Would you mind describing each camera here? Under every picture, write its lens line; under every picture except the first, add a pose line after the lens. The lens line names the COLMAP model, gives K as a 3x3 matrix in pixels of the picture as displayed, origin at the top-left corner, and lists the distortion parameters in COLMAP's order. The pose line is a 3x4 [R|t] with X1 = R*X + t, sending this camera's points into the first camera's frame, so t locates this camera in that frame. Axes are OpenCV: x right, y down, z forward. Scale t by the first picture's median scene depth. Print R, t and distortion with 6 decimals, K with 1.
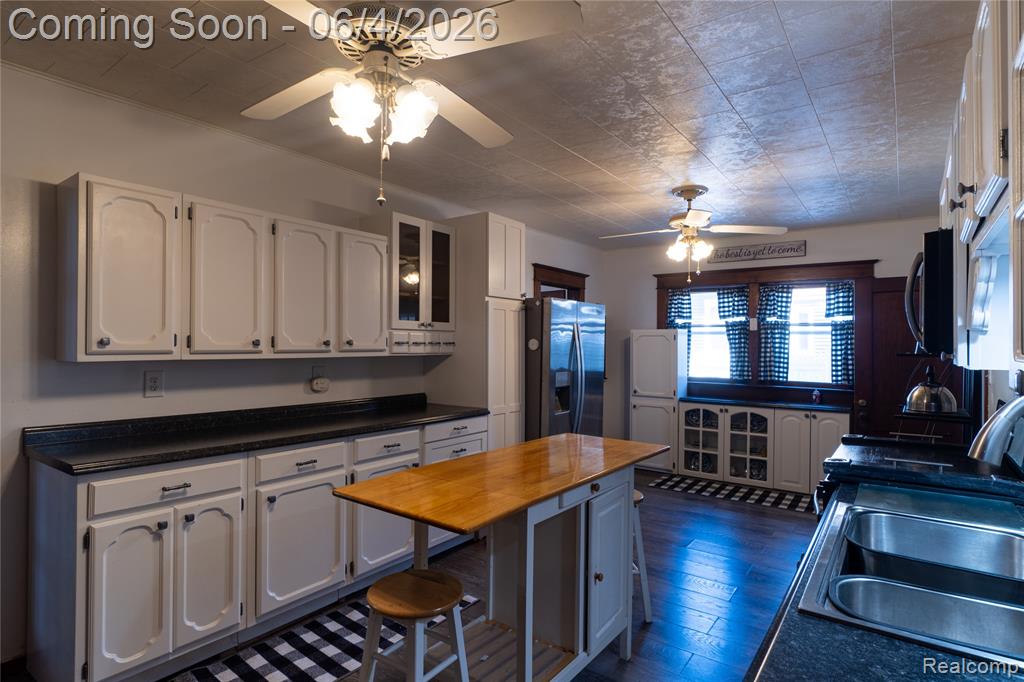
lens RADIAL K [[526.8, 0, 509.1], [0, 526.8, 343.3], [0, 0, 1]] dist [0.000256, -0.000097]
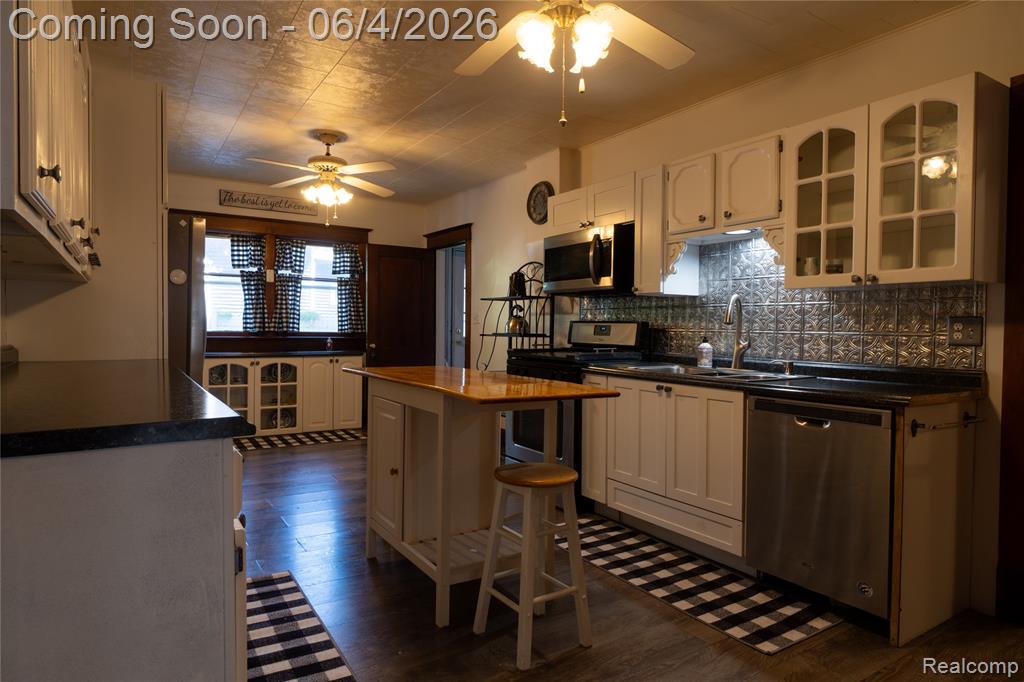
lens RADIAL K [[593.6, 0, 506.5], [0, 593.6, 337.4], [0, 0, 1]] dist [-0.000181, -0.000217]
pose [[0.363811, -0.022385, 0.931204, -0.428664], [-0.009071, 0.999579, 0.027572, 0.046165], [-0.931429, -0.018478, 0.363455, 0.181024]]
